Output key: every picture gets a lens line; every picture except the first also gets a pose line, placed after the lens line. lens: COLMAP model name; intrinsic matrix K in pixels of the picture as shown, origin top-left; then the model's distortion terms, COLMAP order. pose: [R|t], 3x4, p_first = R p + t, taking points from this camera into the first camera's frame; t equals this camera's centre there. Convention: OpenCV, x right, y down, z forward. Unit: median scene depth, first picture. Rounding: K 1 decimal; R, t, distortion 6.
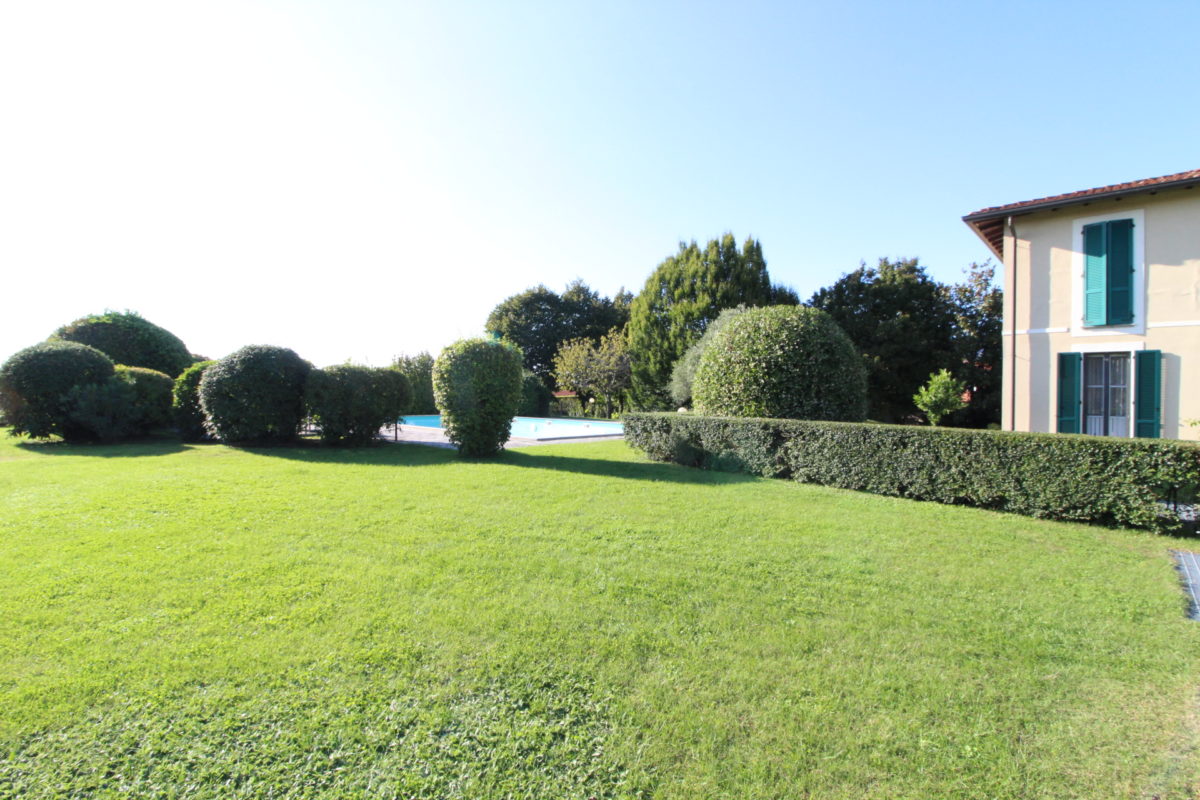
lens RADIAL K [[556.5, 0, 600.0], [0, 556.5, 400.0], [0, 0, 1]] dist [-0.000929, -0.012971]
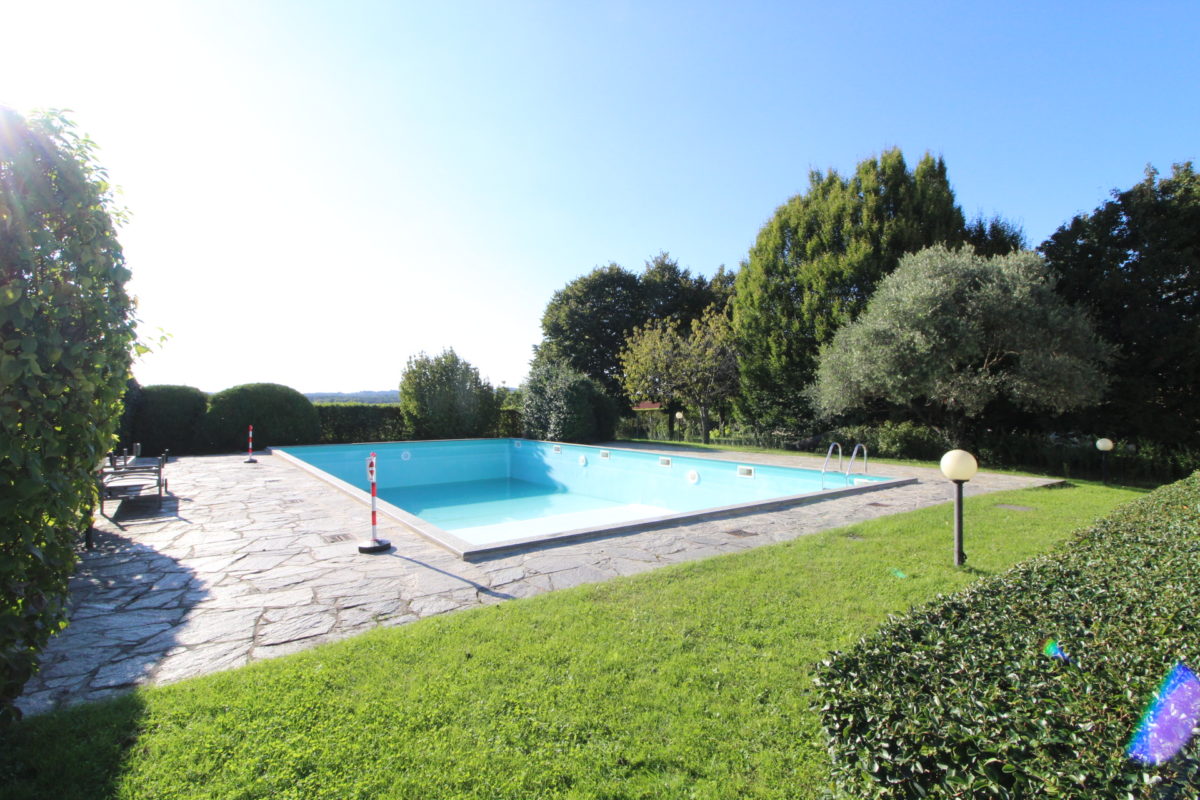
lens RADIAL K [[556.5, 0, 600.0], [0, 556.5, 400.0], [0, 0, 1]] dist [-0.000929, -0.012971]
pose [[0.984469, -0.017345, -0.174702, 0.008930], [0.013875, 0.999682, -0.021062, -0.005009], [0.175012, 0.018311, 0.984396, 0.329805]]
